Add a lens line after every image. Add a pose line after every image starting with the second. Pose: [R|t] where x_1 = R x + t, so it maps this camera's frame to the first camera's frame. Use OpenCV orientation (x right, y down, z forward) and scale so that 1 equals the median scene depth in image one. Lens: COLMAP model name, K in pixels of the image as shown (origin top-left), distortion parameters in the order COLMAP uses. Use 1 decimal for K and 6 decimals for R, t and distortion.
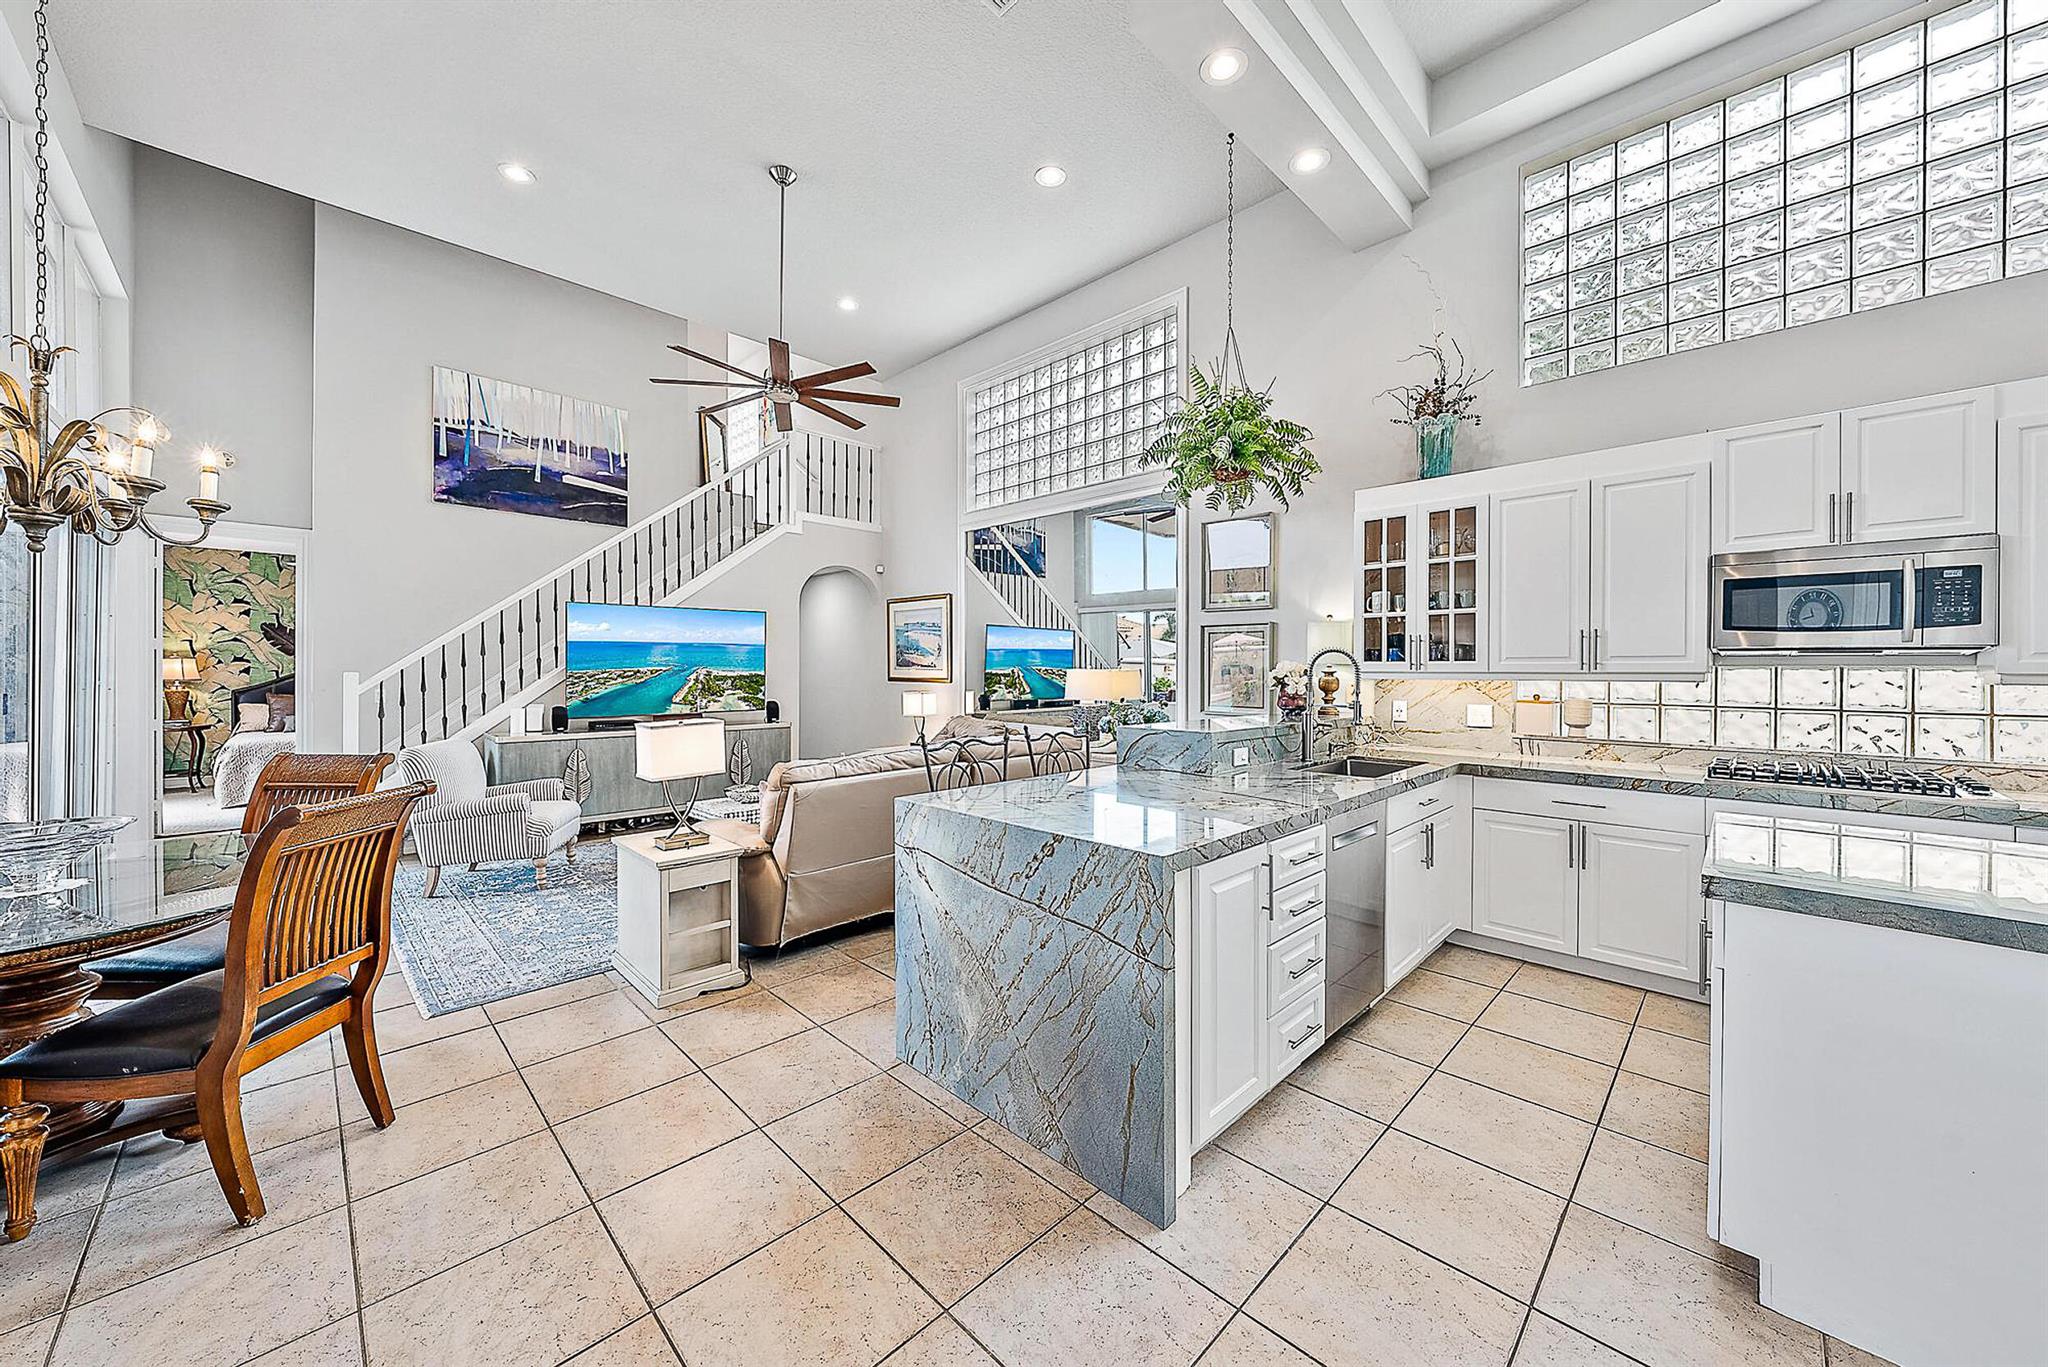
lens RADIAL K [[734.8, 0, 1028.0], [0, 734.8, 675.8], [0, 0, 1]] dist [-0.003668, 0.000886]
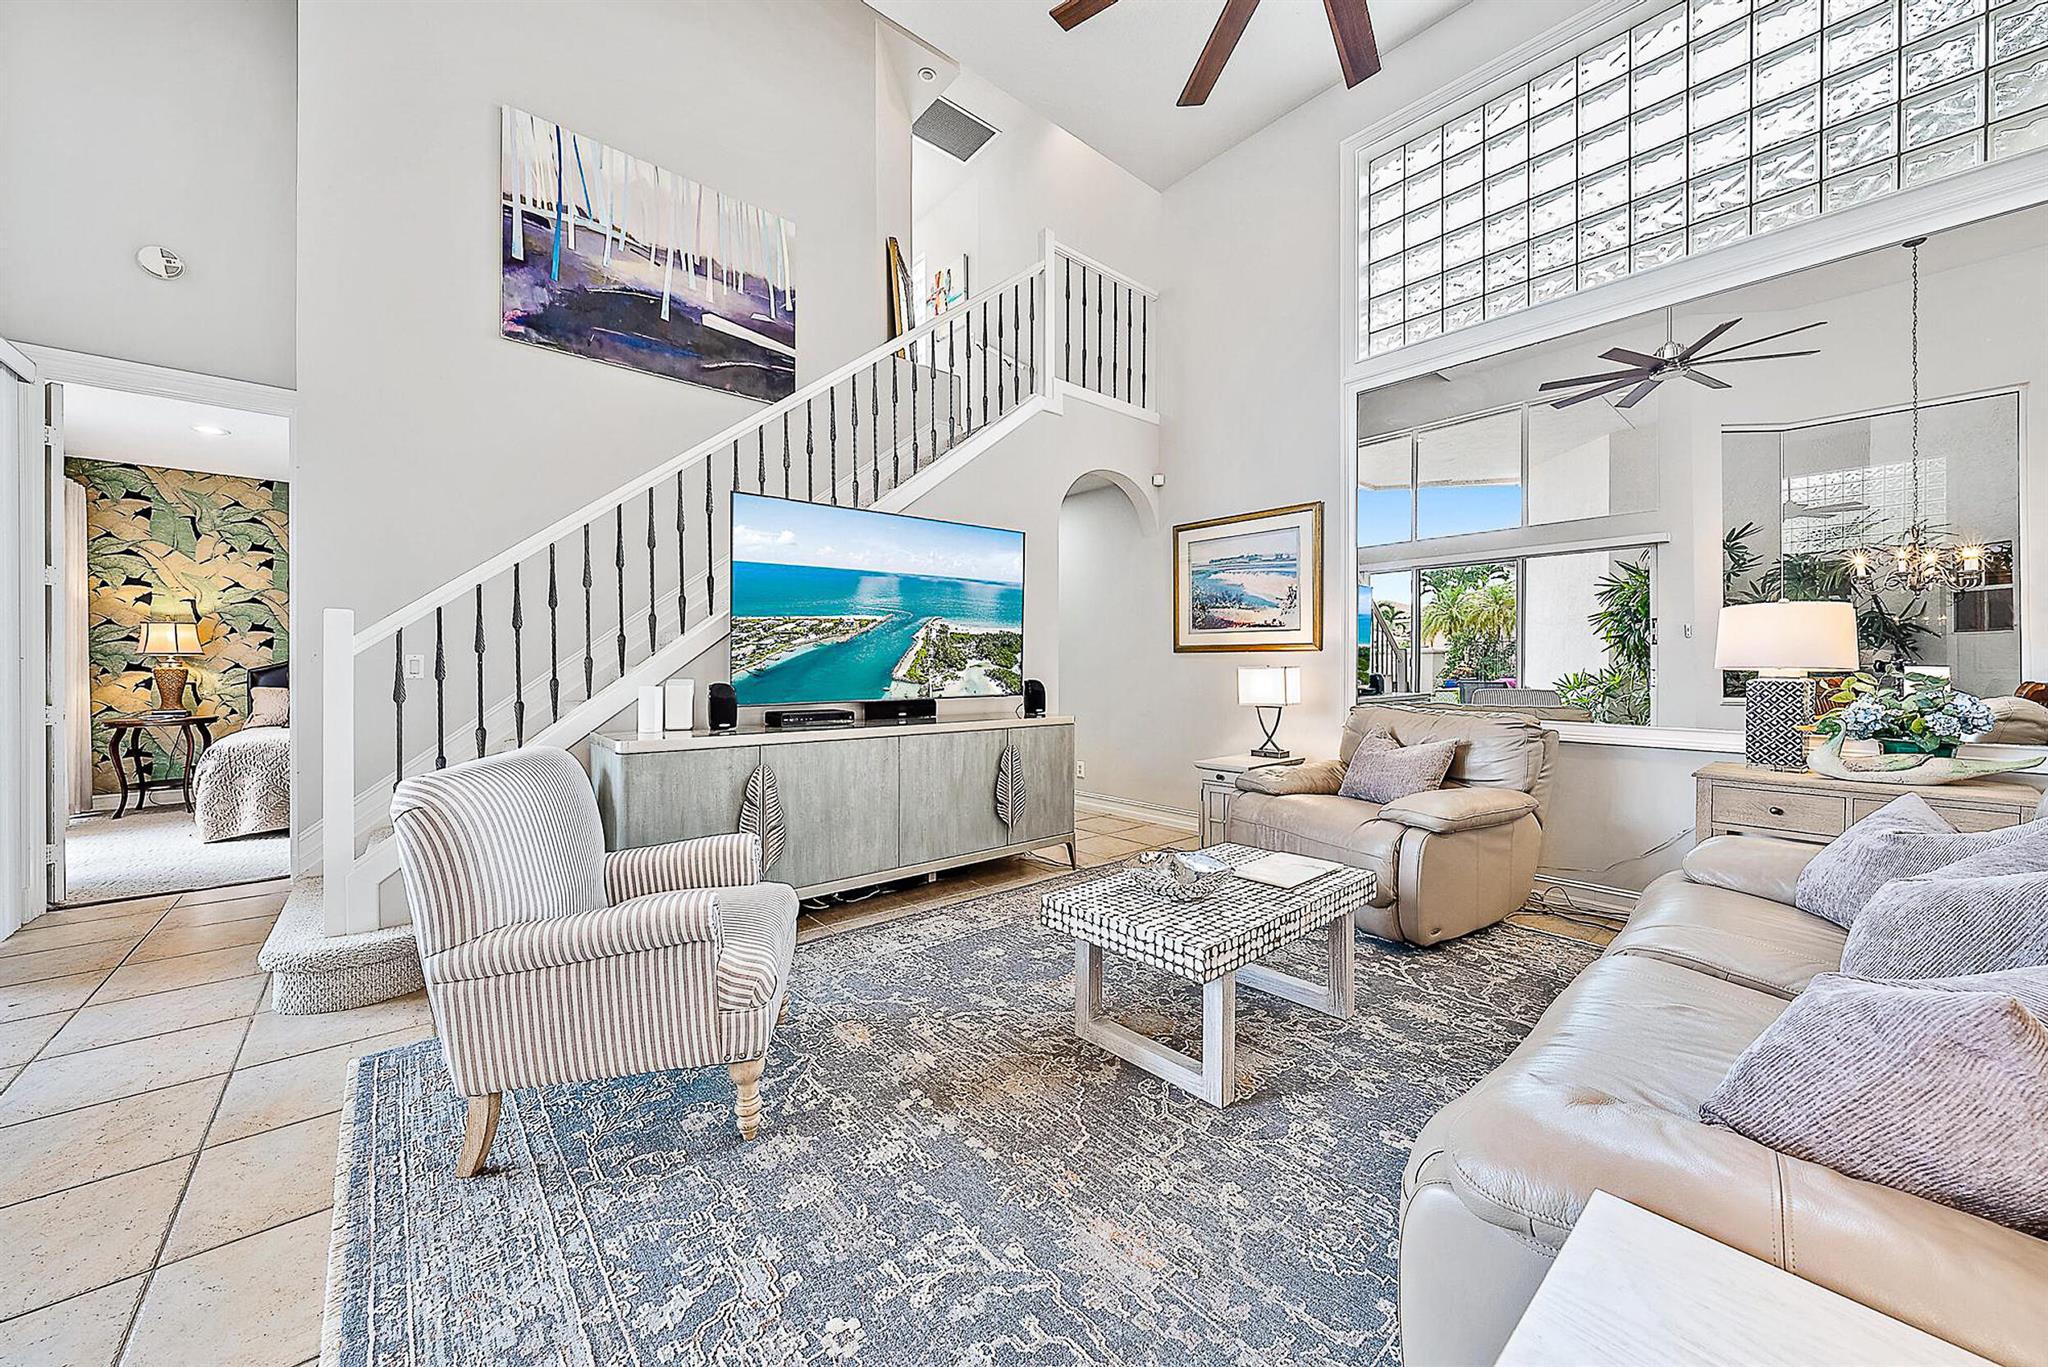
lens RADIAL K [[734.8, 0, 1028.3], [0, 734.8, 670.3], [0, 0, 1]] dist [-0.003668, 0.000886]
pose [[0.997365, -0.001448, -0.072537, -0.344041], [0.001416, 0.999999, -0.000488, 0.030165], [0.072537, 0.000384, 0.997366, 0.439462]]
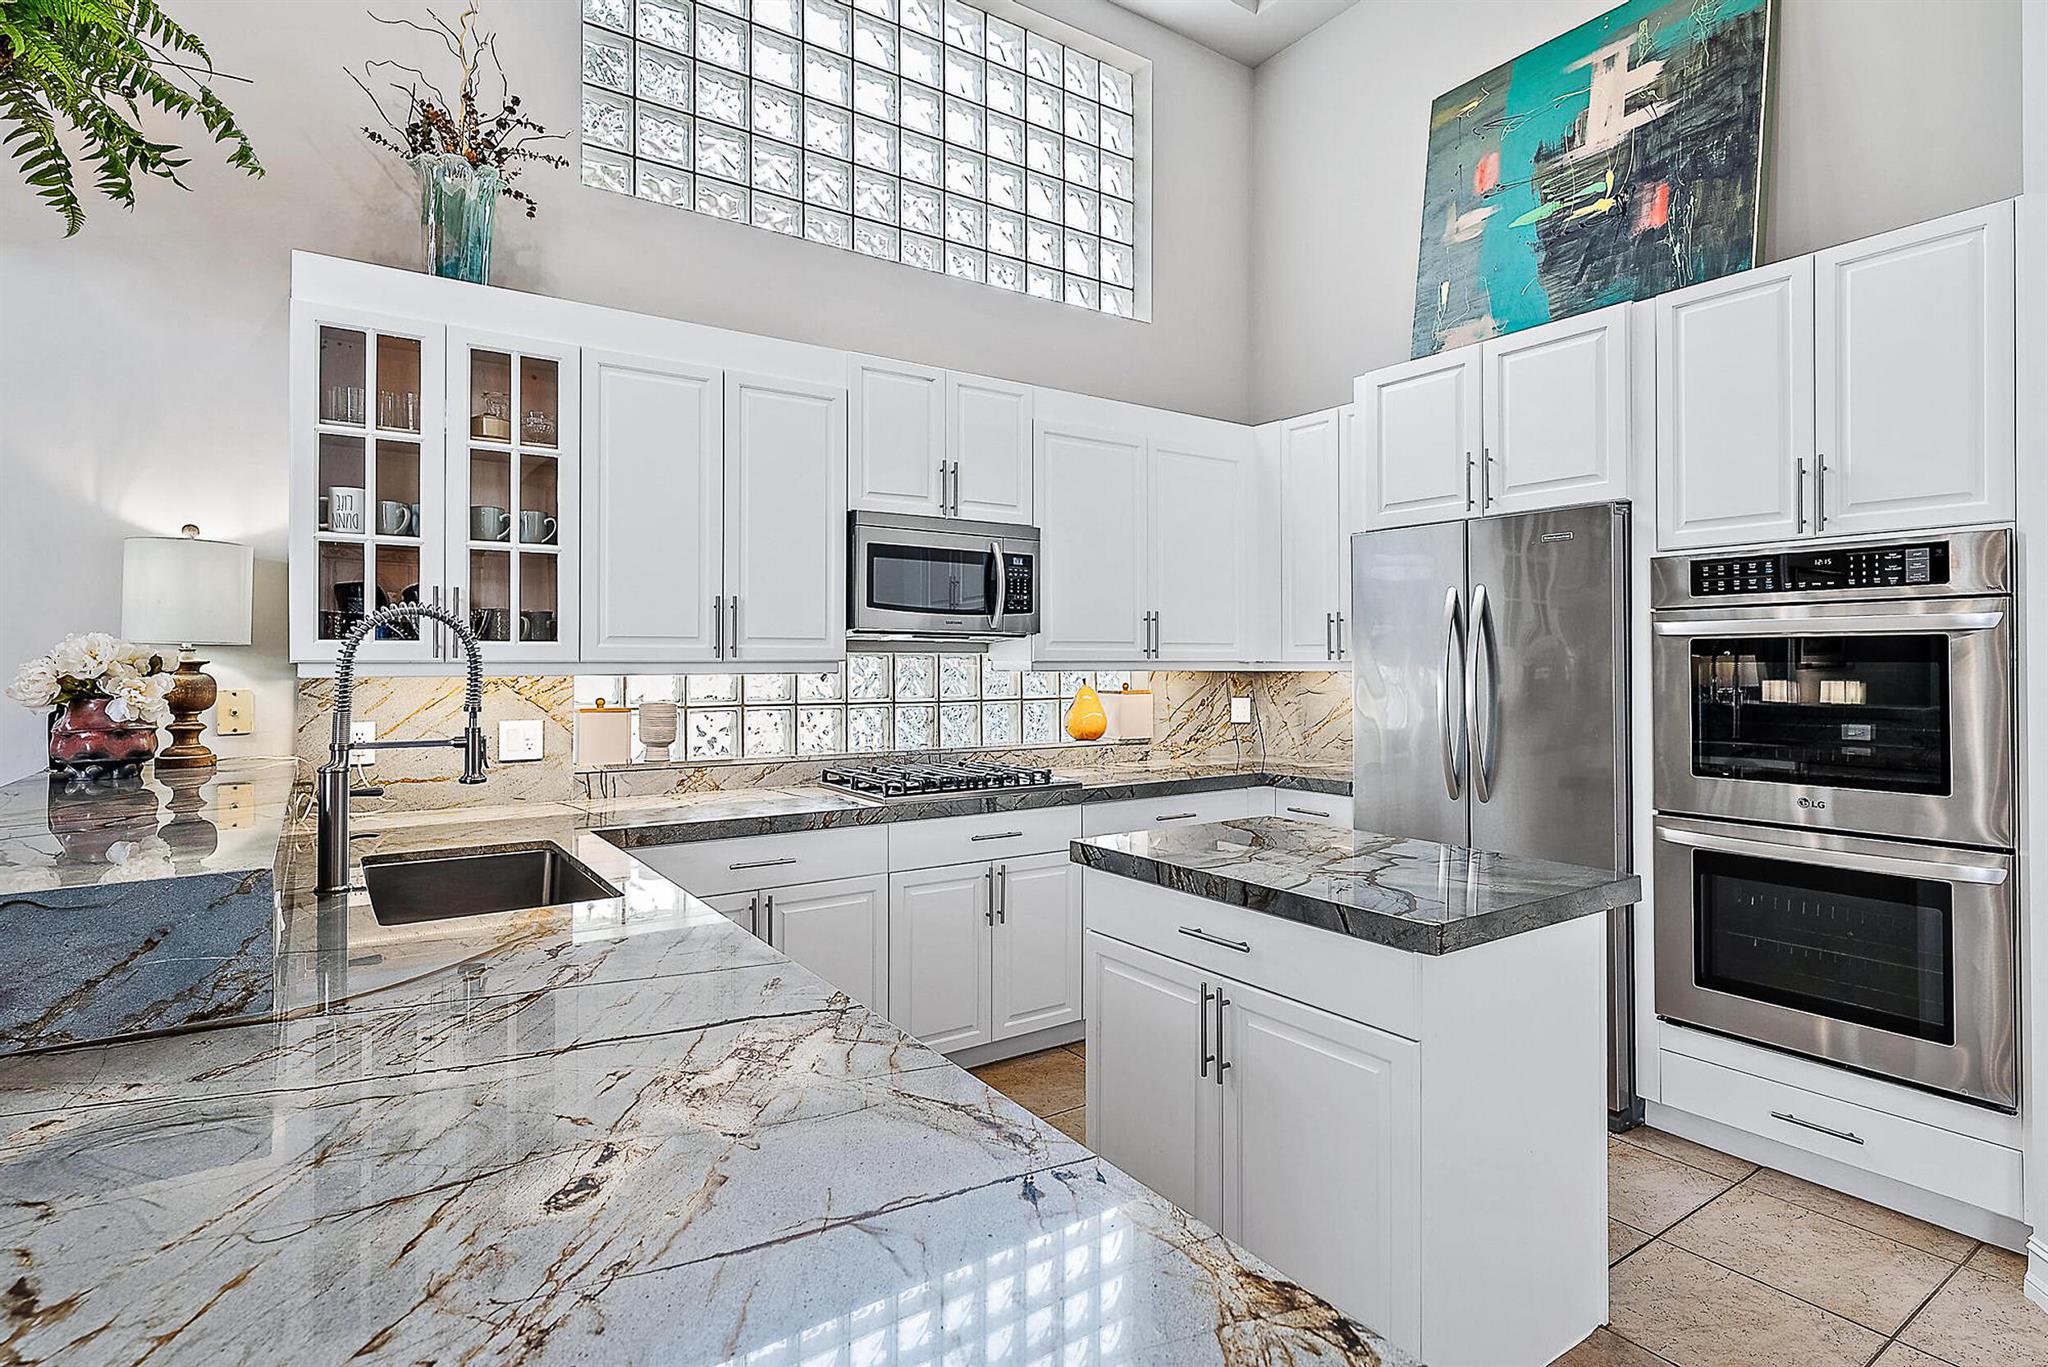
lens RADIAL K [[1028.2, 0, 1020.9], [0, 1028.2, 664.6], [0, 0, 1]] dist [-0.009450, -0.000152]
pose [[0.185097, -0.006905, 0.982696, -0.048660], [0.008243, 0.999951, 0.005474, -0.002420], [-0.982686, 0.007088, 0.185145, 0.301749]]
